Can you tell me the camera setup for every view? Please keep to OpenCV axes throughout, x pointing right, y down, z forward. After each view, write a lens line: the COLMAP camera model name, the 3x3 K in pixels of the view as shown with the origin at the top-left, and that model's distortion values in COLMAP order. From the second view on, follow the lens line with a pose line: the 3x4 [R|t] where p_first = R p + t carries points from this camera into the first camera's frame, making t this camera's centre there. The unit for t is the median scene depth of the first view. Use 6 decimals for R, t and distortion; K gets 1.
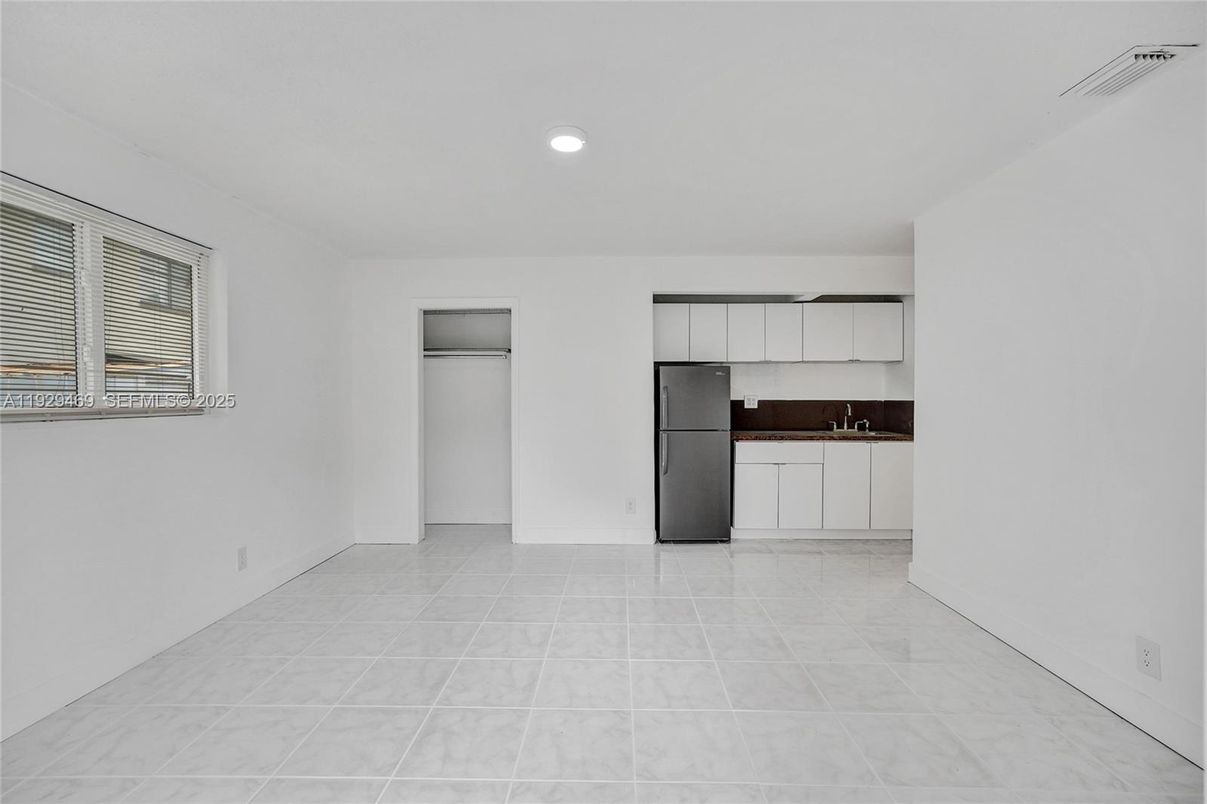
lens RADIAL K [[546.4, 0, 601.9], [0, 546.4, 403.3], [0, 0, 1]] dist [-0.009697, 0.005319]
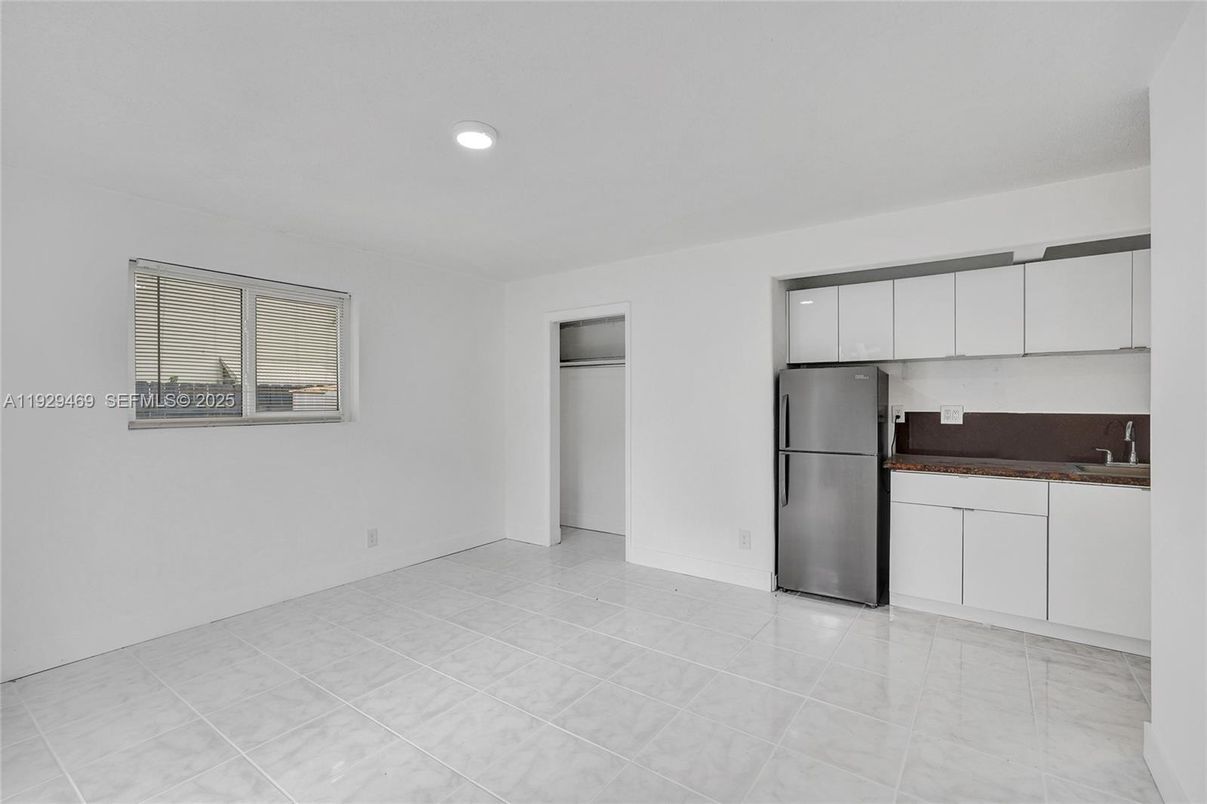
lens RADIAL K [[546.4, 0, 601.7], [0, 546.4, 401.6], [0, 0, 1]] dist [-0.009697, 0.005319]
pose [[0.819244, -0.000183, -0.573445, 0.345061], [-0.004355, 0.999969, -0.006541, -0.014851], [0.573429, 0.007856, 0.819218, 0.196871]]
